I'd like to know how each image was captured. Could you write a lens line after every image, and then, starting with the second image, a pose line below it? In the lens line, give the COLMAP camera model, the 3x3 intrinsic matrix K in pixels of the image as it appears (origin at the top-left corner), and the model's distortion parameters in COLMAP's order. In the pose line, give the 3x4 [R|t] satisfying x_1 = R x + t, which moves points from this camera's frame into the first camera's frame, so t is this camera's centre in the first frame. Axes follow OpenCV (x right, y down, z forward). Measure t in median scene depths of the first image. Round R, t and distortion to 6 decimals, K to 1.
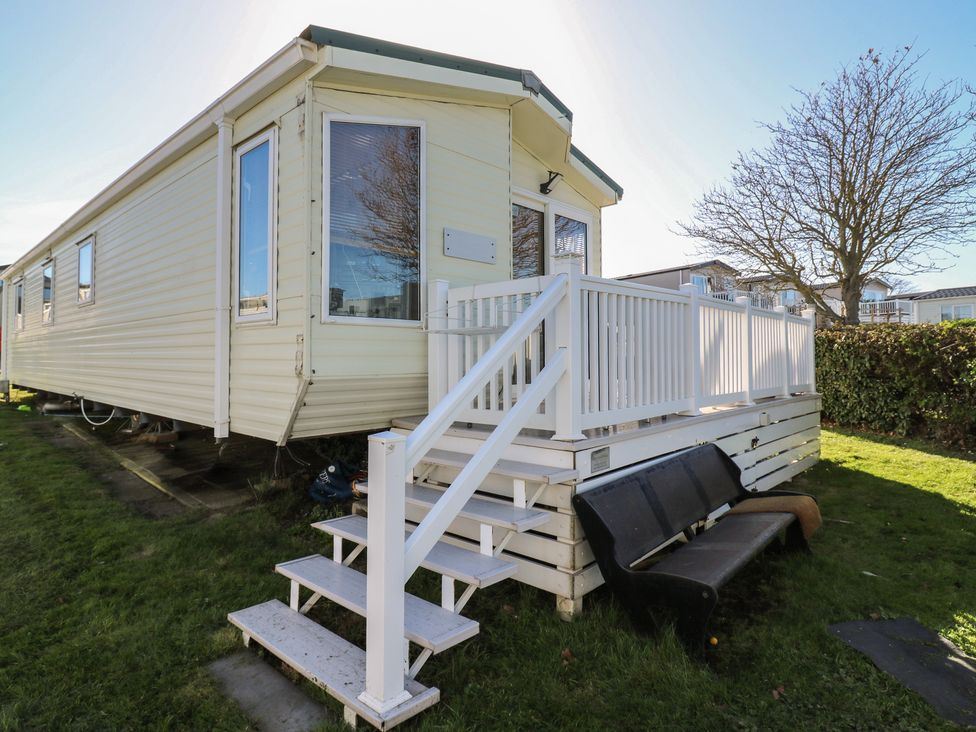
lens RADIAL K [[562.5, 0, 487.5], [0, 562.5, 342.7], [0, 0, 1]] dist [-0.000374, -0.000189]
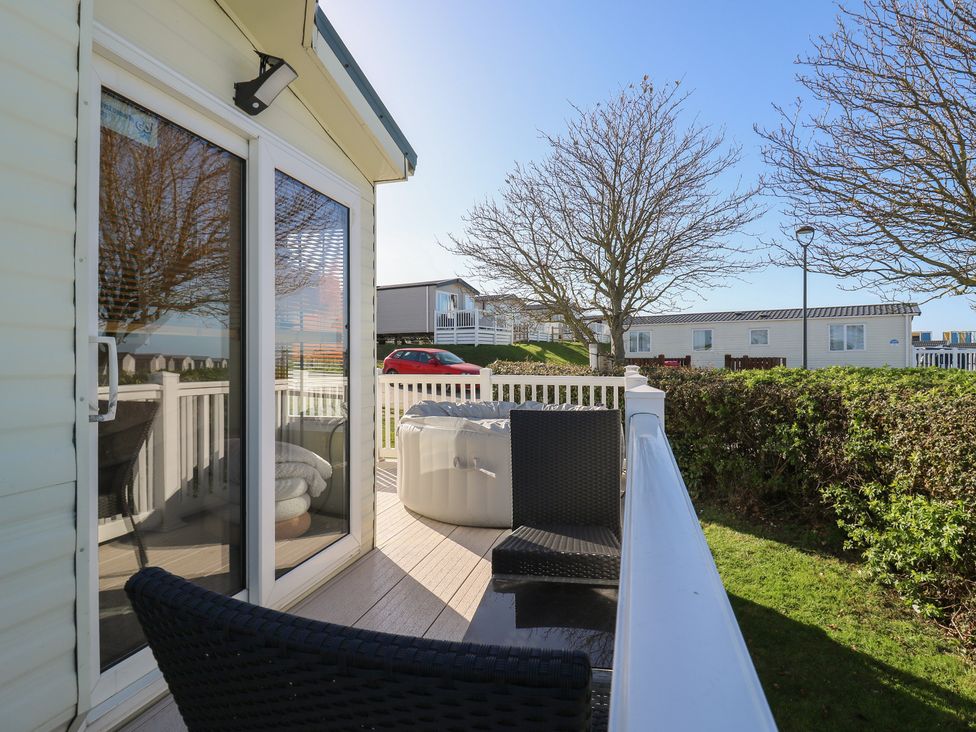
lens RADIAL K [[515.0, 0, 497.5], [0, 515.0, 361.0], [0, 0, 1]] dist [-0.002080, -0.000482]
pose [[0.879579, 0.002801, 0.475745, 0.071826], [-0.018253, 0.999445, 0.027863, -0.087561], [-0.475403, -0.033191, 0.879142, 0.503982]]
